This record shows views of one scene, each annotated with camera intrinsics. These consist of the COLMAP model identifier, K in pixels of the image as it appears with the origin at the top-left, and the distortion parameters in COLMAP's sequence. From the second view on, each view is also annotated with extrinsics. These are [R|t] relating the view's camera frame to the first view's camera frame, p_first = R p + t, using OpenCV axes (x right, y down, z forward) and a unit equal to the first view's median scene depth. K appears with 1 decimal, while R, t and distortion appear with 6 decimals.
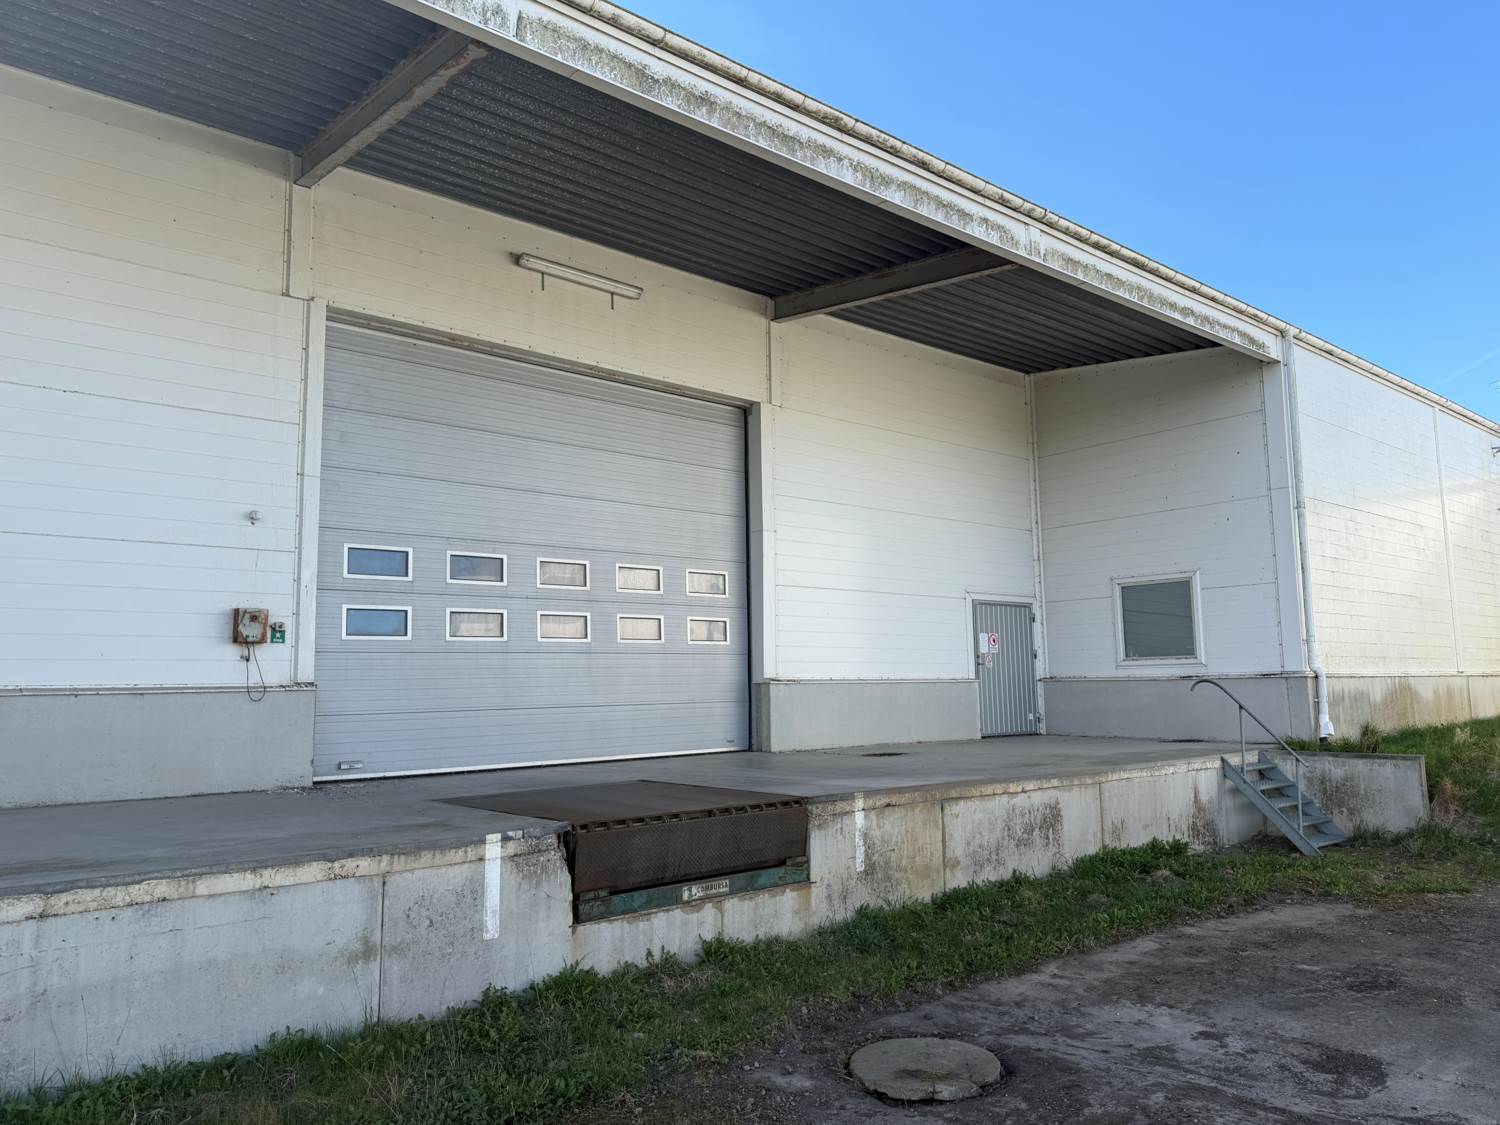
lens RADIAL K [[1038.4, 0, 750.0], [0, 1038.4, 562.5], [0, 0, 1]] dist [0.102388, -0.153885]
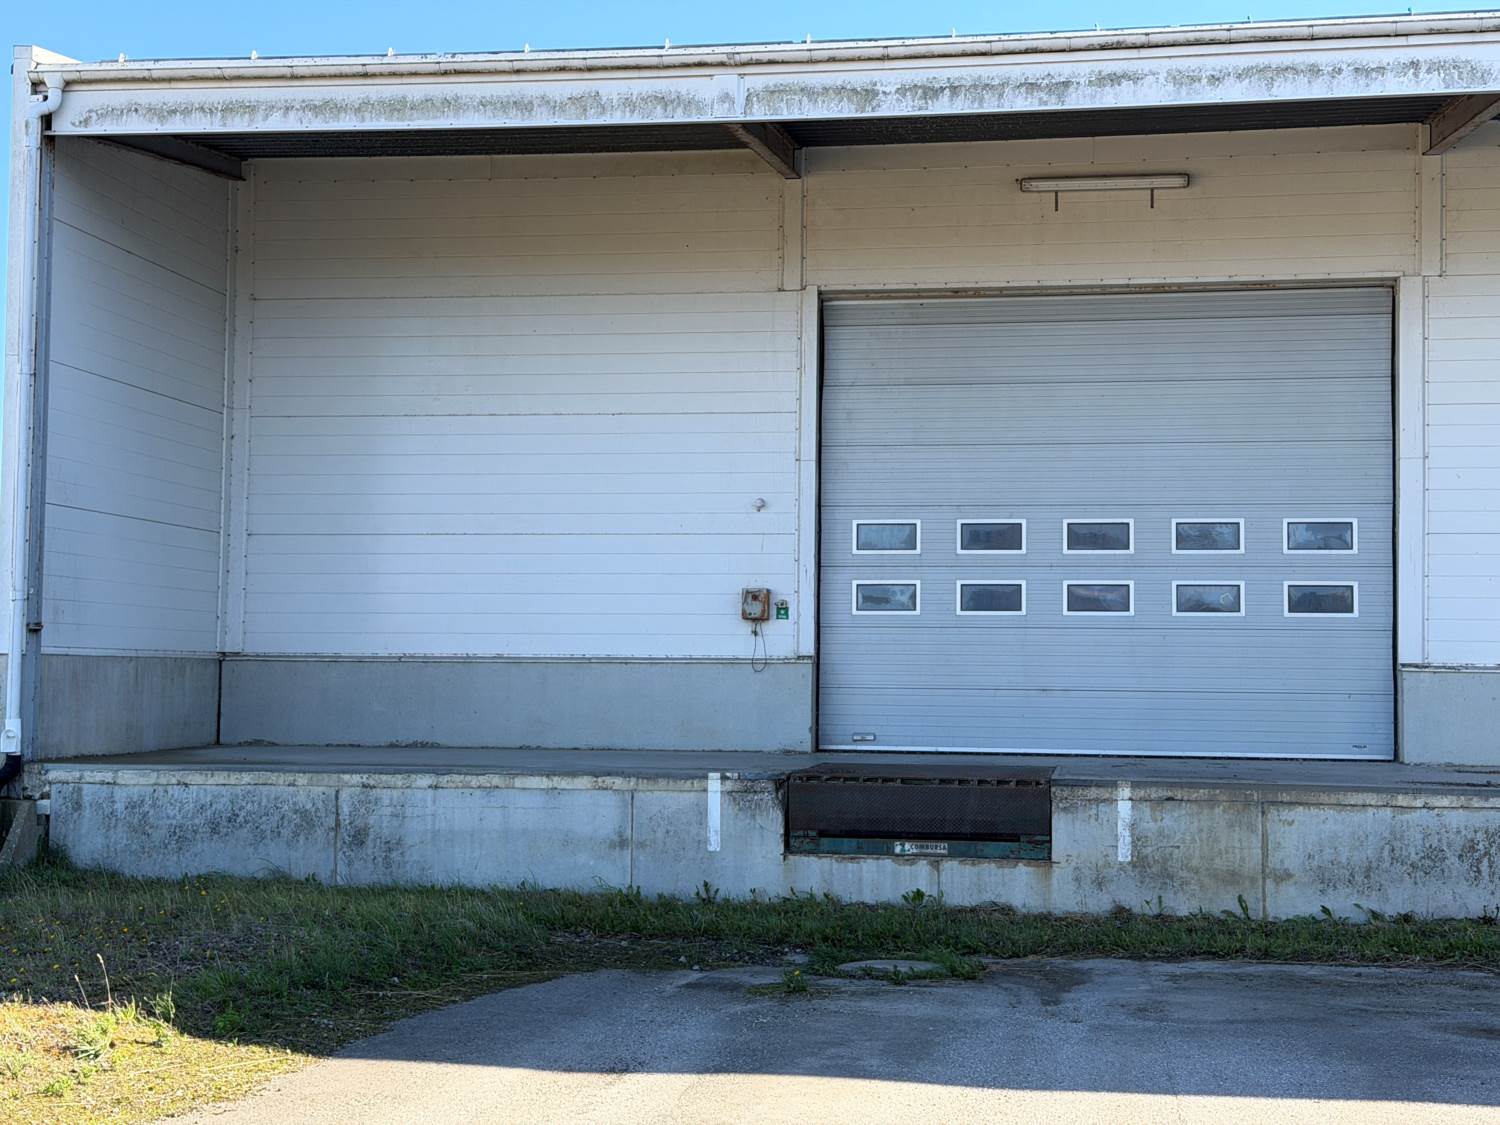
lens RADIAL K [[2087.3, 0, 768.5], [0, 2087.3, 560.6], [0, 0, 1]] dist [0.198925, -0.388967]
pose [[0.656667, -0.020161, -0.753911, 1.226531], [0.070163, 0.996940, 0.034453, -0.061994], [0.750910, -0.075521, 0.656073, -0.440867]]
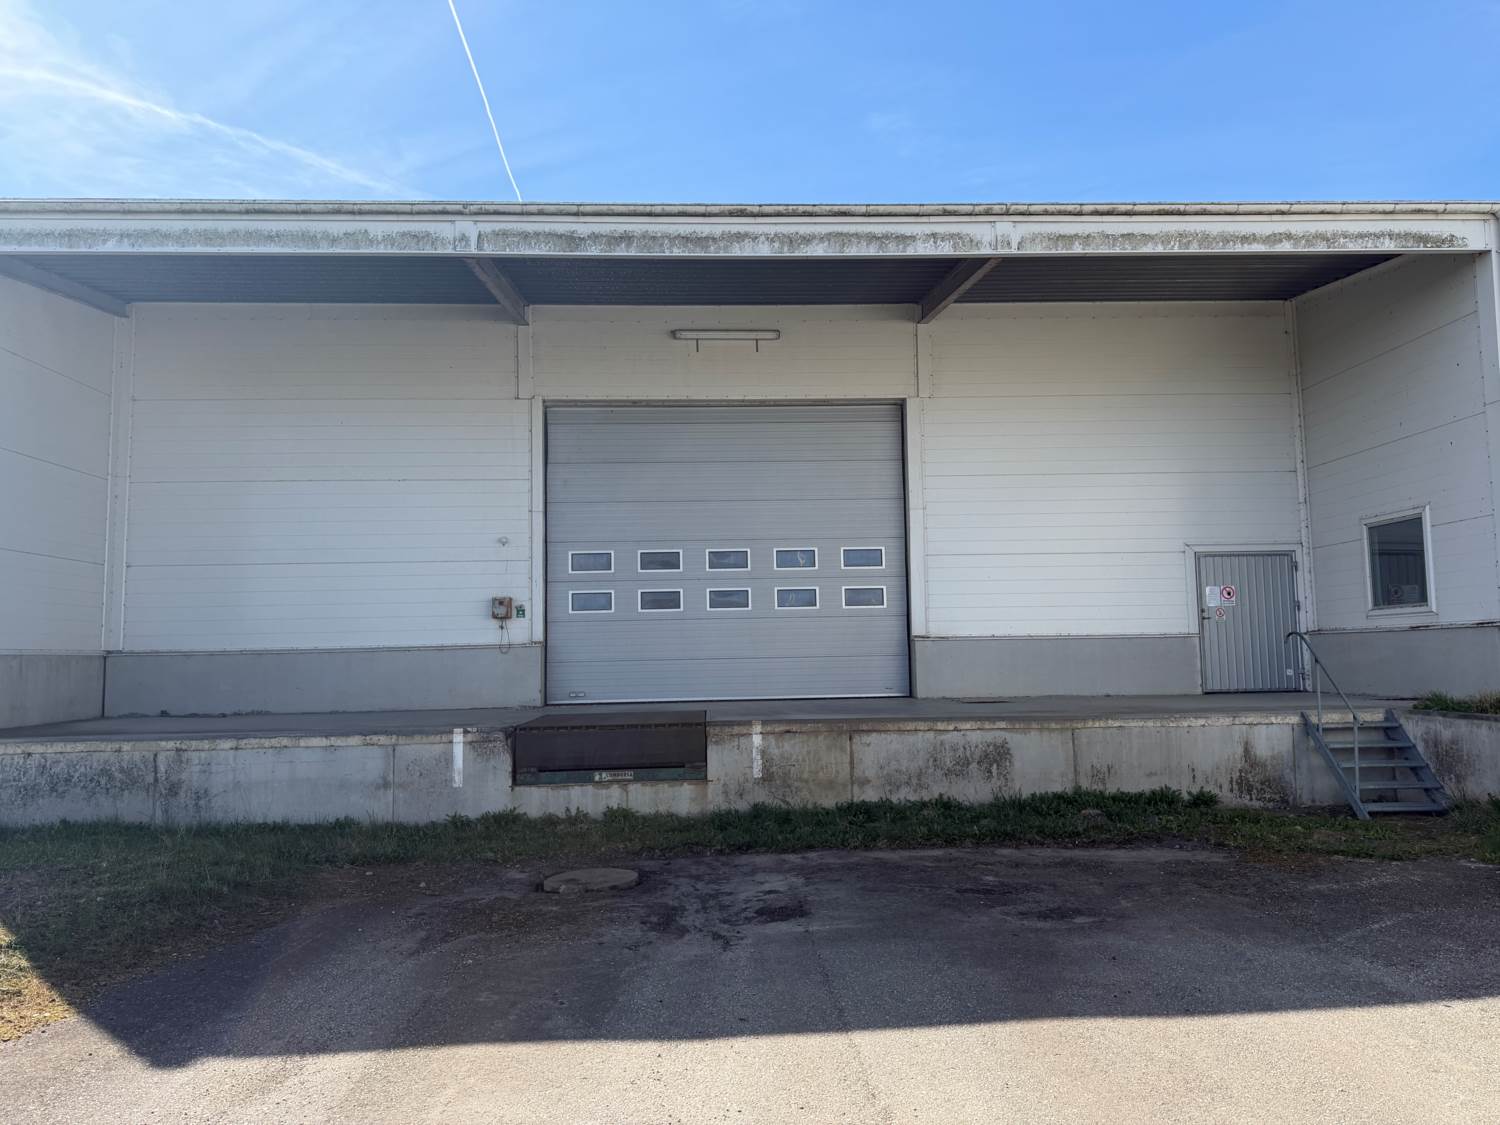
lens RADIAL K [[1033.8, 0, 756.7], [0, 1033.8, 566.7], [0, 0, 1]] dist [0.156801, -0.253815]
pose [[0.795346, -0.050963, -0.604010, 0.851463], [0.078671, 0.996710, 0.019496, -0.004363], [0.601029, -0.063024, 0.796738, -0.054971]]
